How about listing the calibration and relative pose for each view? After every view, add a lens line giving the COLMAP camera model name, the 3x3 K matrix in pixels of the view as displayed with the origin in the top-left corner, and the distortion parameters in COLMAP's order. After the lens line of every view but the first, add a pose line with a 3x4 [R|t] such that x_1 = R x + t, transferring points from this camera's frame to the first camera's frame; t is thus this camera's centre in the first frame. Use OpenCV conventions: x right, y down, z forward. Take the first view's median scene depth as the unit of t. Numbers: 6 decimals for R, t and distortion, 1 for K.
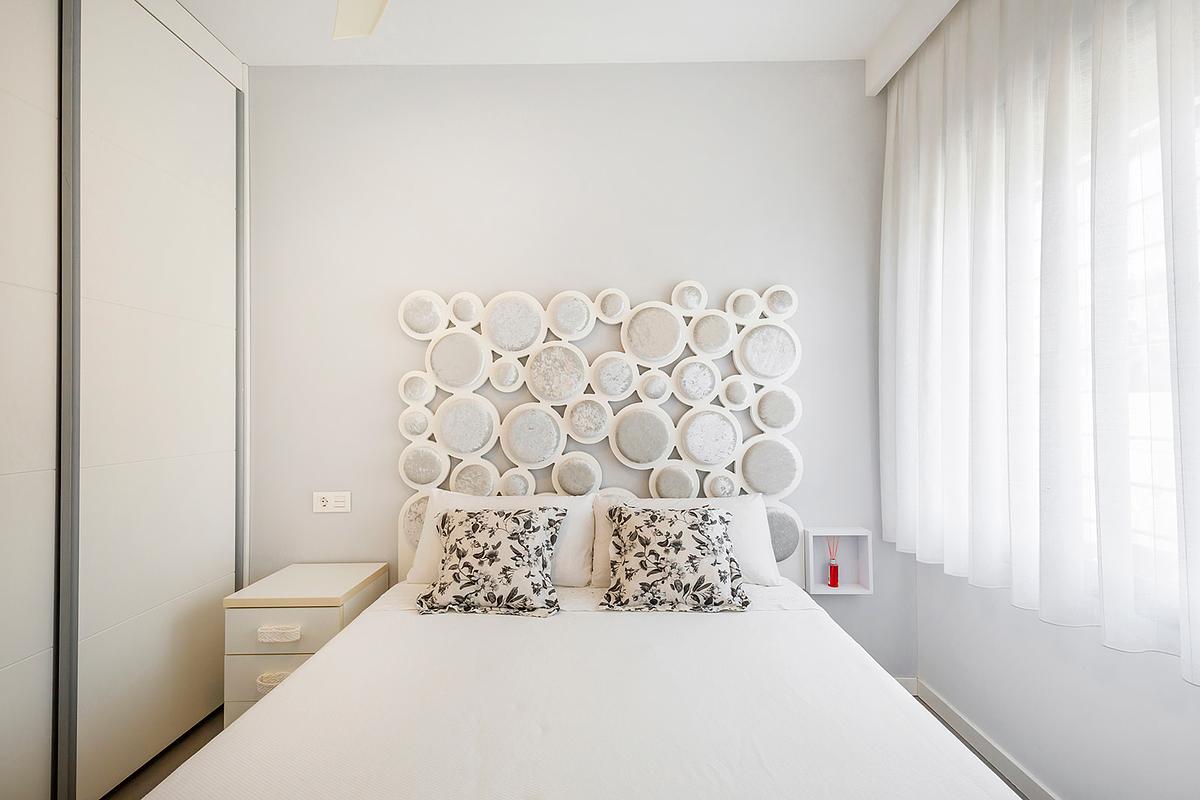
lens RADIAL K [[535.4, 0, 600.2], [0, 535.4, 403.8], [0, 0, 1]] dist [0.027699, -0.003636]
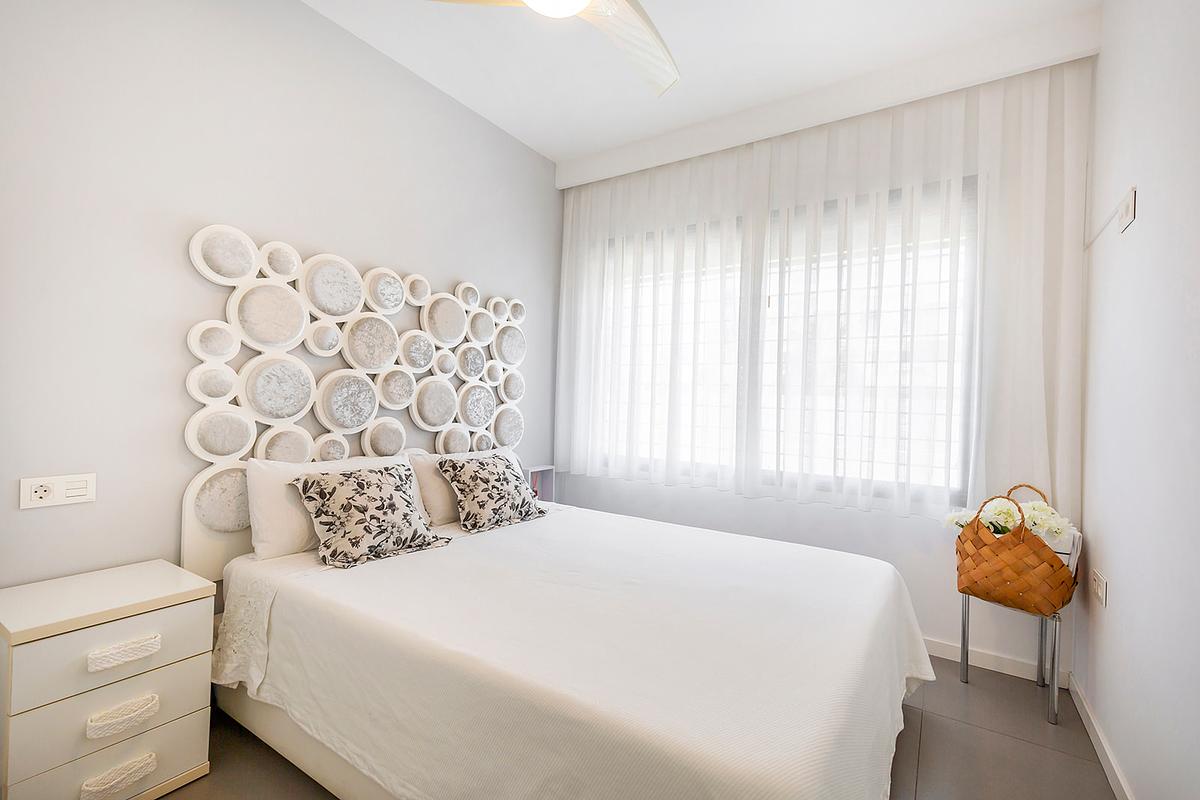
lens RADIAL K [[535.4, 0, 605.9], [0, 535.4, 405.0], [0, 0, 1]] dist [0.027699, -0.003636]
pose [[0.531859, 0.017484, 0.846652, -0.734463], [-0.025212, 0.999671, -0.004806, 0.058916], [-0.846457, -0.018790, 0.532125, 0.041107]]
